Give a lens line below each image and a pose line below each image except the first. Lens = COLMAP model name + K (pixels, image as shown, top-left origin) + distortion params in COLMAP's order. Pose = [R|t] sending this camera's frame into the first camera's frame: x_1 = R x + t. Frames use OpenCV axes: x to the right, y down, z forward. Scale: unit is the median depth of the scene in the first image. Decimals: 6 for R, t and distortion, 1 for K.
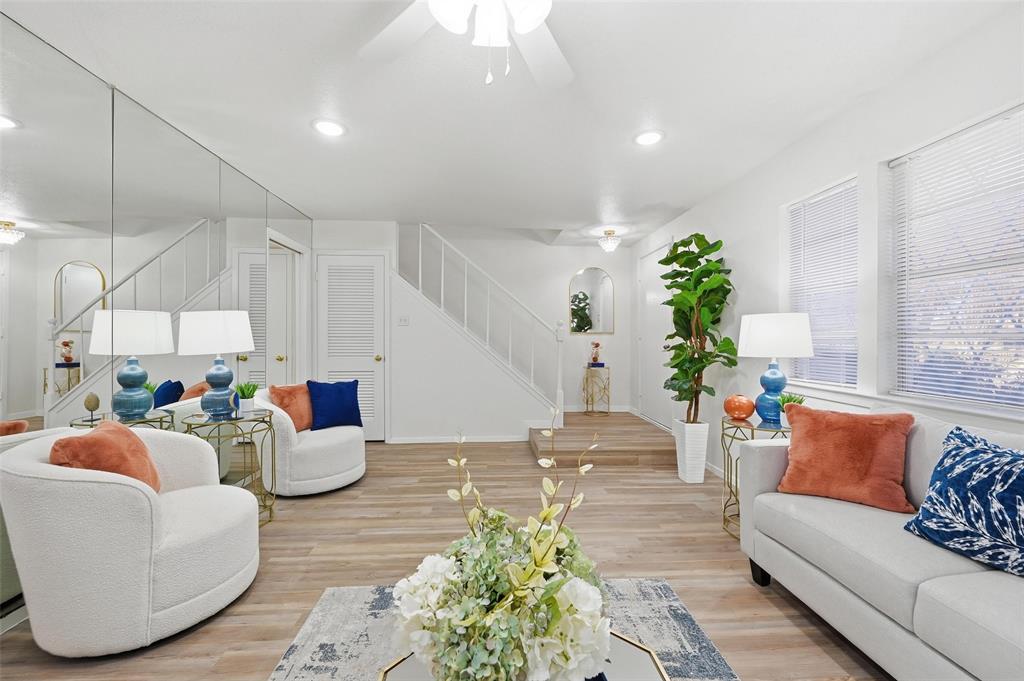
lens RADIAL K [[404.8, 0, 513.0], [0, 404.8, 338.5], [0, 0, 1]] dist [-0.004785, 0.001755]
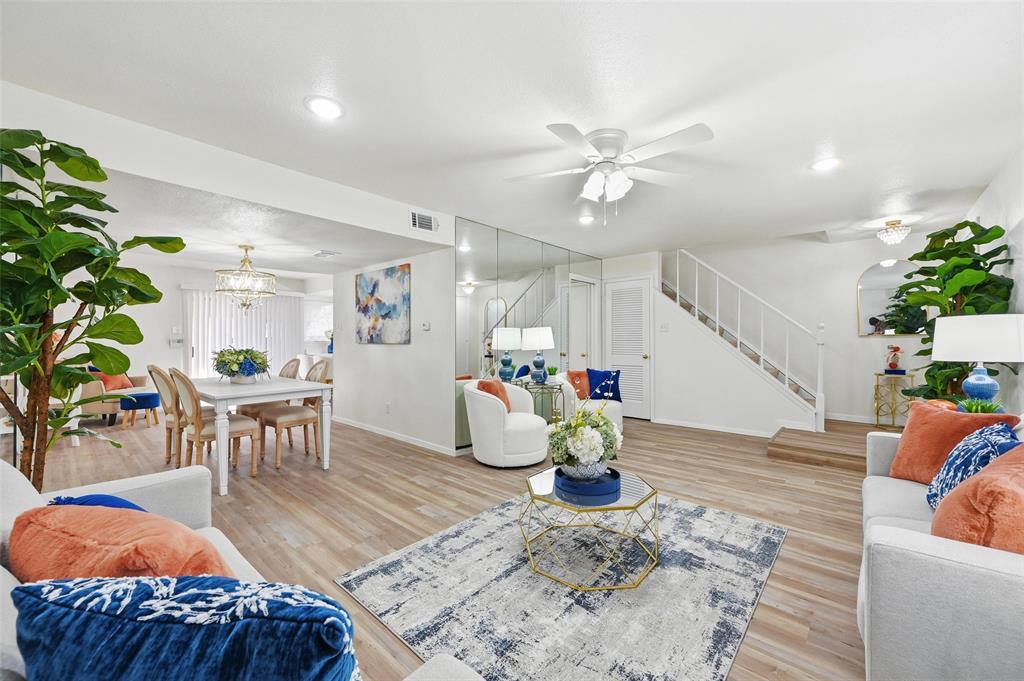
lens RADIAL K [[404.8, 0, 513.5], [0, 404.8, 340.6], [0, 0, 1]] dist [-0.004785, 0.001755]
pose [[0.703739, -0.001489, -0.710457, 0.461832], [0.000155, 0.999998, -0.001942, -0.001222], [0.710459, 0.001256, 0.703738, -0.357063]]
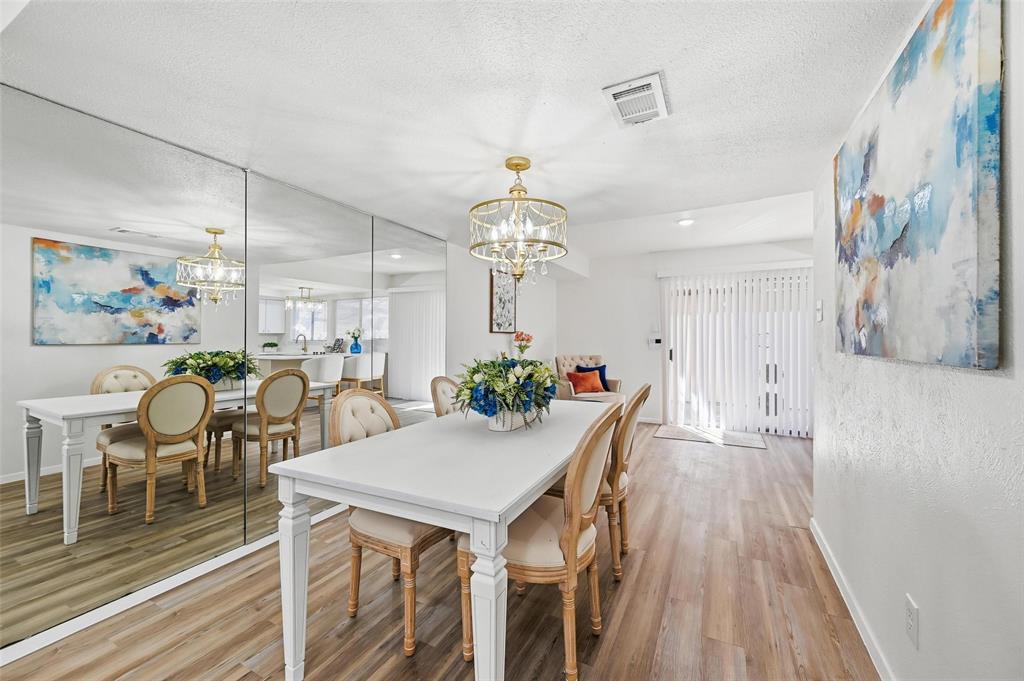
lens RADIAL K [[404.8, 0, 508.5], [0, 404.8, 340.2], [0, 0, 1]] dist [-0.004785, 0.001755]
pose [[-0.522963, 0.002131, -0.852353, -0.555492], [0.001321, 0.999998, 0.001690, -0.012475], [0.852354, -0.000242, -0.522965, 0.343066]]
